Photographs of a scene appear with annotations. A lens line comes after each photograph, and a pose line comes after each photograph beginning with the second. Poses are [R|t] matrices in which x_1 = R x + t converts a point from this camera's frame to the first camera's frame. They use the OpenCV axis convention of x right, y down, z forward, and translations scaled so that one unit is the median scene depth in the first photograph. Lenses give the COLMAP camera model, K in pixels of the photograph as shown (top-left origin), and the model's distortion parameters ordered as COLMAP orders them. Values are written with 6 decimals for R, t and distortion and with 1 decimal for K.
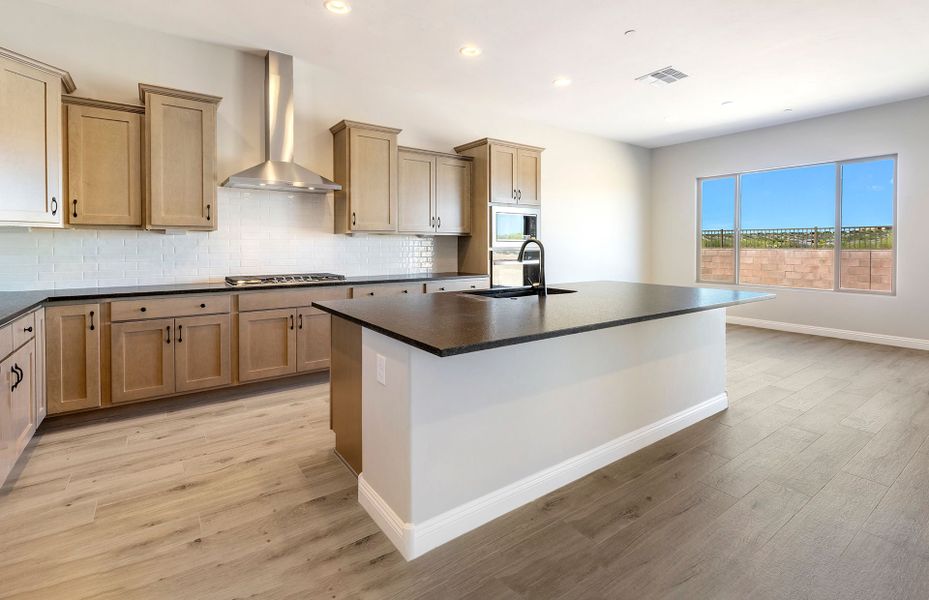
lens RADIAL K [[400.1, 0, 433.8], [0, 400.1, 246.1], [0, 0, 1]] dist [0.005430, -0.000835]
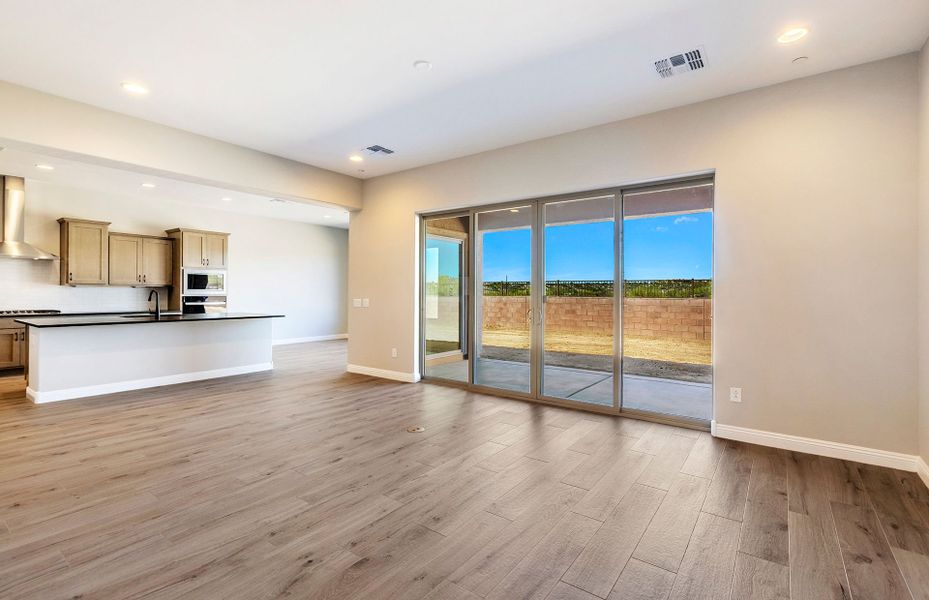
lens RADIAL K [[448.1, 0, 471.5], [0, 448.1, 291.4], [0, 0, 1]] dist [0.015159, -0.002751]
pose [[0.954354, 0.004730, 0.298641, 0.852977], [-0.003014, 0.999976, -0.006205, -0.000337], [-0.298663, 0.005022, 0.954345, -1.331213]]
